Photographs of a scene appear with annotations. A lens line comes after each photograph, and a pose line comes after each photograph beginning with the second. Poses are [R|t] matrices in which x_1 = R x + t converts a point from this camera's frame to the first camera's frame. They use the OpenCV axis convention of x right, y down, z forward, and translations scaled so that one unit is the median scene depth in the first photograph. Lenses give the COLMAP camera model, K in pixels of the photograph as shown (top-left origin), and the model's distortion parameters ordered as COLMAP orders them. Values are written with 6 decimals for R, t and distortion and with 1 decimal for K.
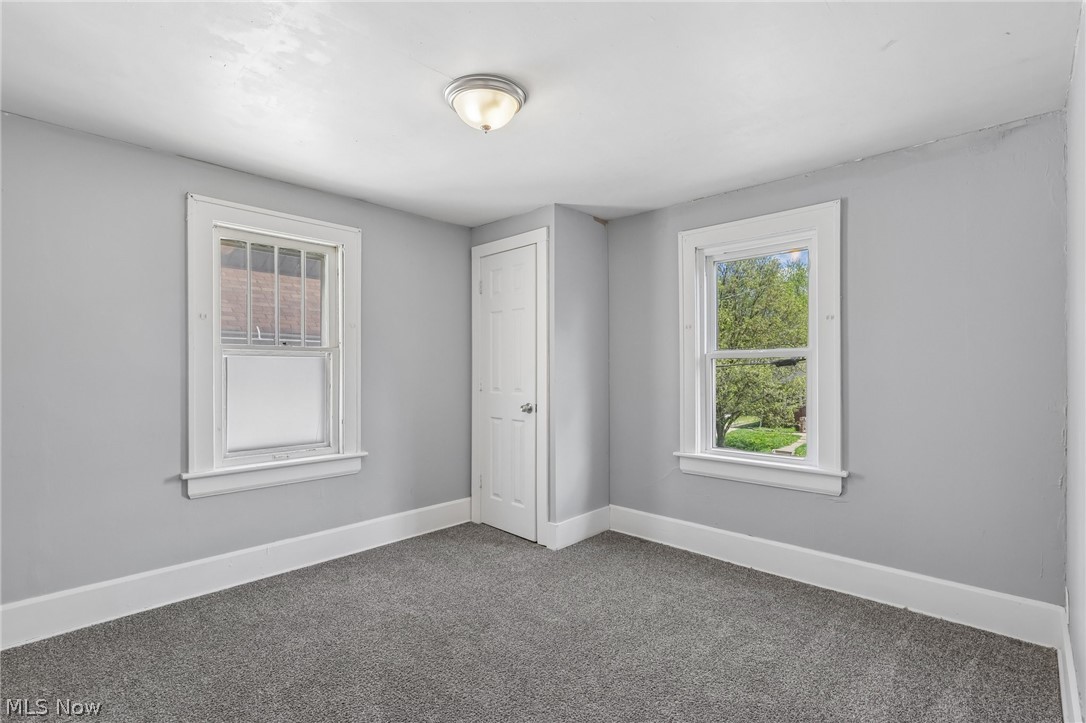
lens RADIAL K [[507.5, 0, 540.5], [0, 507.5, 368.0], [0, 0, 1]] dist [-0.001728, 0.000308]
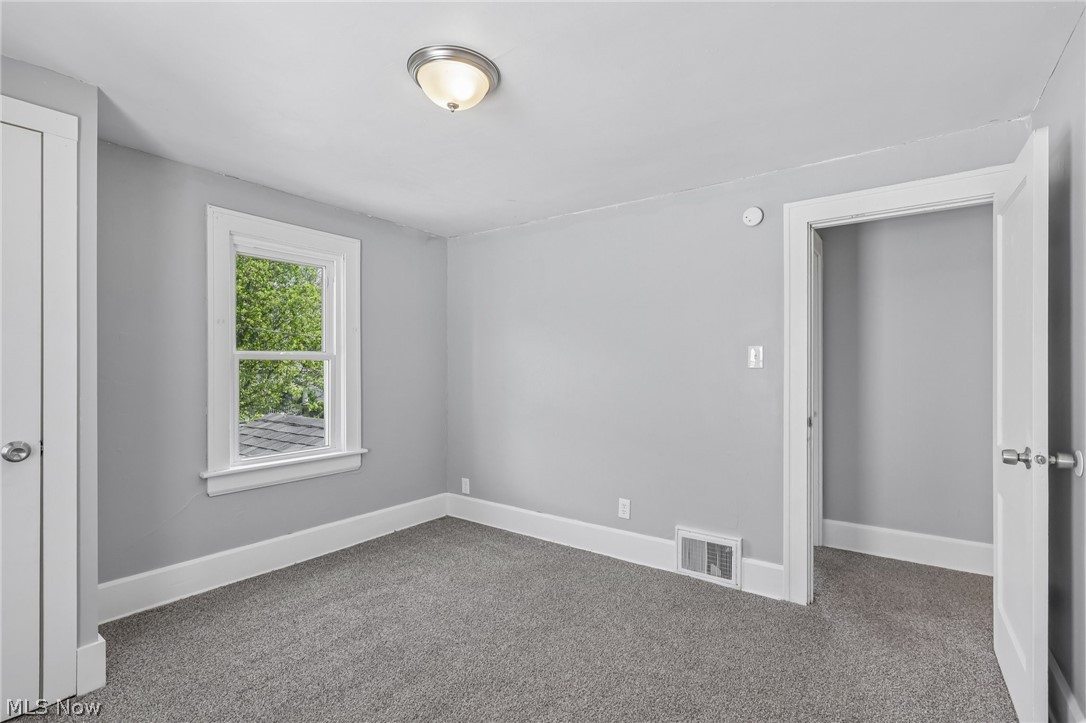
lens RADIAL K [[490.6, 0, 543.0], [0, 490.6, 361.5], [0, 0, 1]] dist [-0.000423, 0.000015]
pose [[-0.121992, 0.015639, 0.992408, -0.711226], [-0.000147, 0.999876, -0.015774, -0.001133], [-0.992531, -0.002070, -0.121974, 0.688049]]
